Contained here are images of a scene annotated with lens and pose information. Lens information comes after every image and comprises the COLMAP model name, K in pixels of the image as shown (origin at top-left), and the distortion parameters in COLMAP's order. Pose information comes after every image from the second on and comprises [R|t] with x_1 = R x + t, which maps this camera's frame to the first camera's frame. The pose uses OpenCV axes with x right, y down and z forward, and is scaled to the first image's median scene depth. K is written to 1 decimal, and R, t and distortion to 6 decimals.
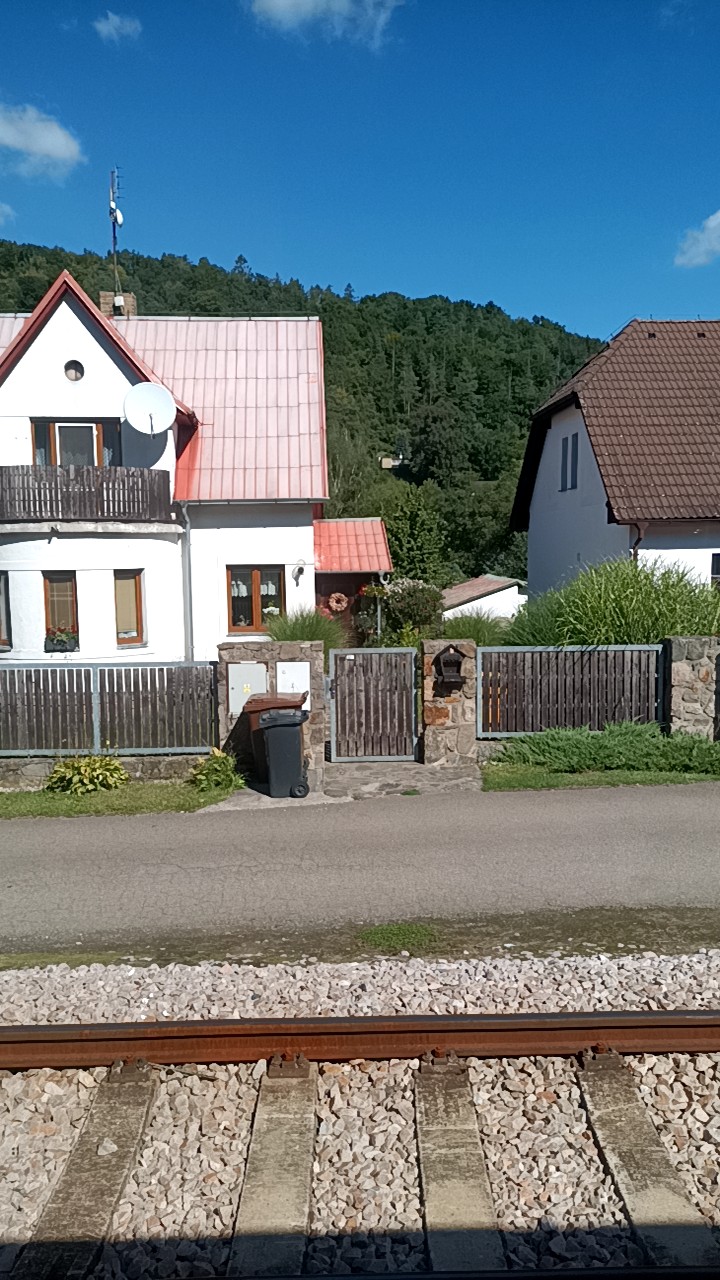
lens RADIAL K [[516.5, 0, 369.7], [0, 516.5, 638.0], [0, 0, 1]] dist [0.008784, -0.000064]
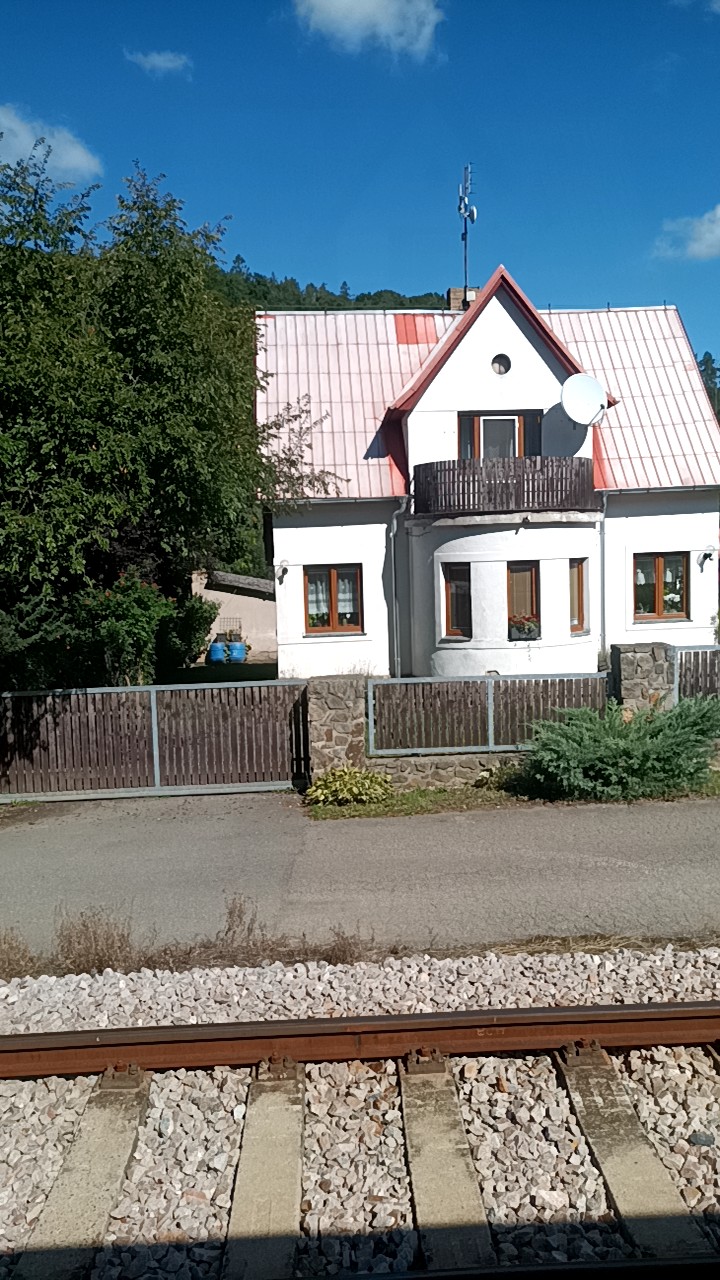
lens RADIAL K [[519.1, 0, 360.0], [0, 519.1, 640.0], [0, 0, 1]] dist [0.006829, 0.000194]
pose [[0.999720, -0.023344, 0.003856, -0.175494], [0.023329, 0.999720, 0.003904, 0.002608], [-0.003946, -0.003813, 0.999985, -0.003231]]
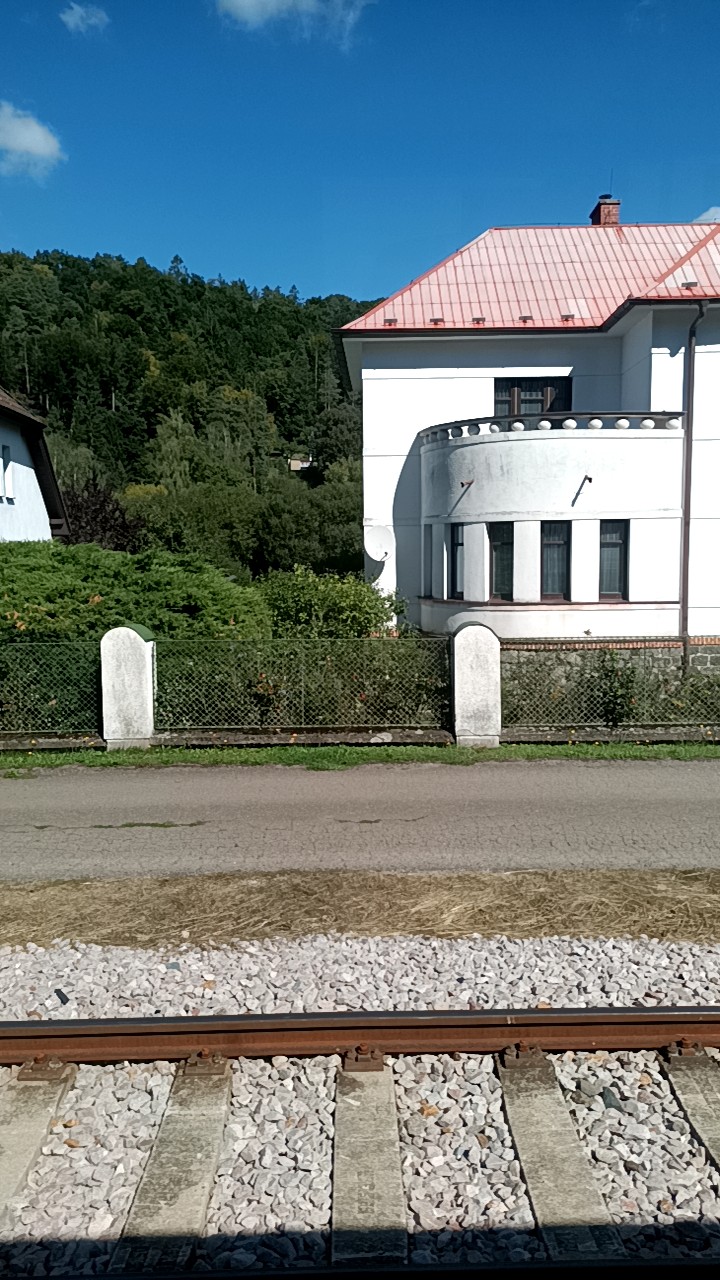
lens RADIAL K [[510.1, 0, 360.0], [0, 510.1, 640.0], [0, 0, 1]] dist [0.020398, -0.004196]
pose [[0.999989, 0.003167, 0.003526, 0.500323], [-0.003183, 0.999985, 0.004453, -0.007841], [-0.003512, -0.004465, 0.999984, 0.005541]]
